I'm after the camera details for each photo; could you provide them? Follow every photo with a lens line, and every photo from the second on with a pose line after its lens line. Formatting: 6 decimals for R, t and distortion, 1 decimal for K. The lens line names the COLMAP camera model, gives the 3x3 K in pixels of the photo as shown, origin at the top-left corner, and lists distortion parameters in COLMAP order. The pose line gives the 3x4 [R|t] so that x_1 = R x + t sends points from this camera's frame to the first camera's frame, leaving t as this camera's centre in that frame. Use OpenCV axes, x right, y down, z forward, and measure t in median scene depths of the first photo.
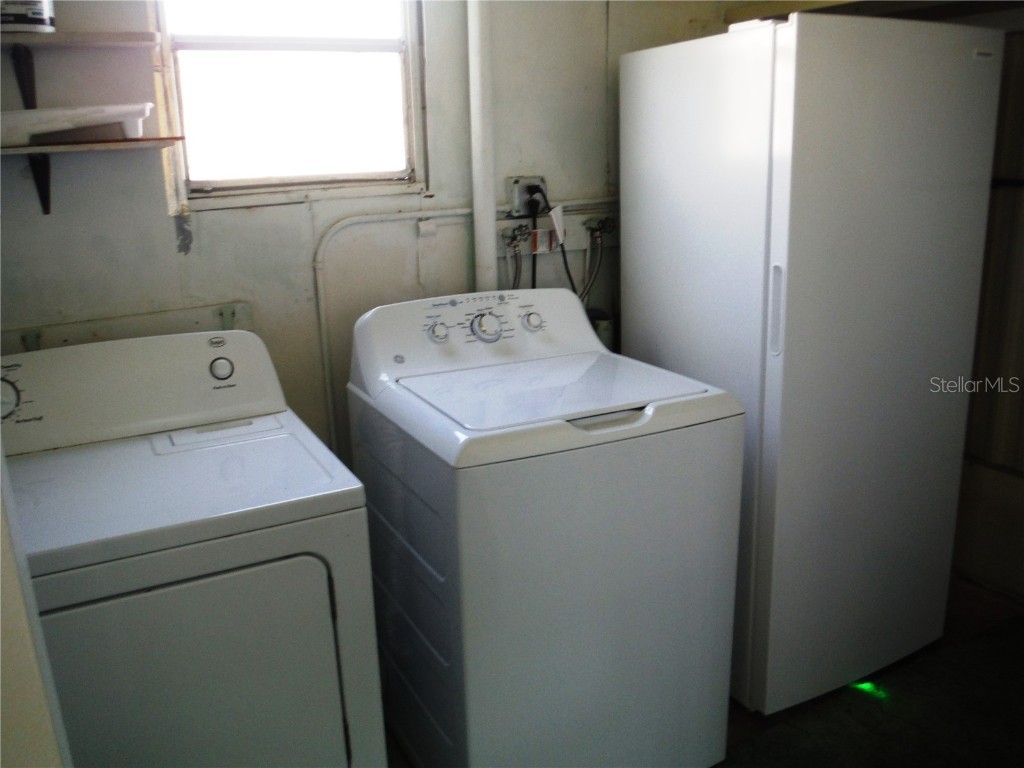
lens RADIAL K [[866.1, 0, 508.8], [0, 866.1, 381.7], [0, 0, 1]] dist [-0.080360, 0.049087]
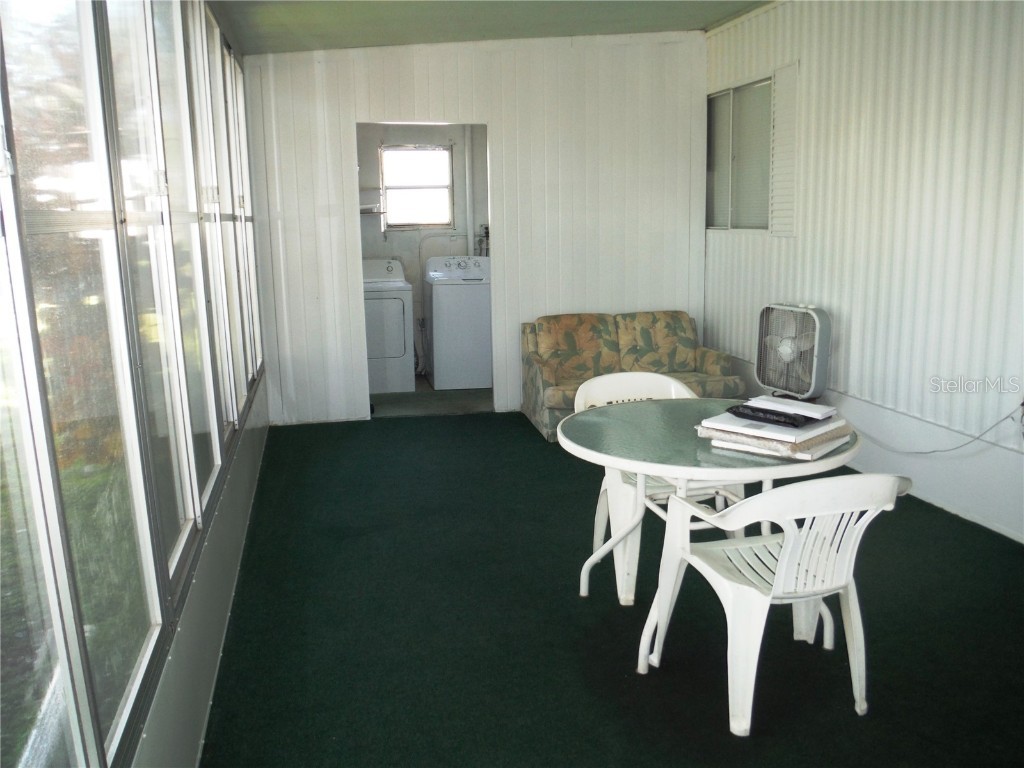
lens RADIAL K [[866.1, 0, 513.0], [0, 866.1, 387.3], [0, 0, 1]] dist [-0.080360, 0.049087]
pose [[0.966063, 0.062943, -0.250521, 1.115100], [-0.080309, 0.994980, -0.059701, 0.643769], [0.245506, 0.077794, 0.966269, -2.391540]]
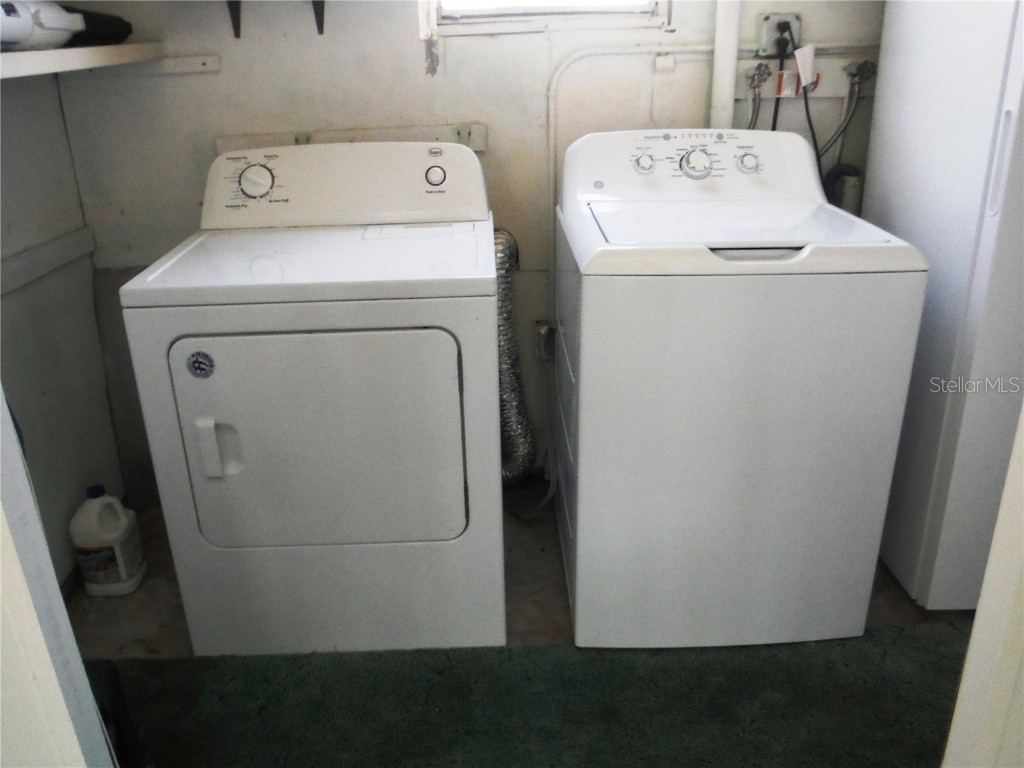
lens RADIAL K [[866.1, 0, 512.9], [0, 866.1, 384.6], [0, 0, 1]] dist [-0.080360, 0.049087]
pose [[0.898754, 0.172575, -0.403062, 0.229901], [-0.115668, 0.980038, 0.161696, 0.051656], [0.422921, -0.098704, 0.900775, -0.009030]]
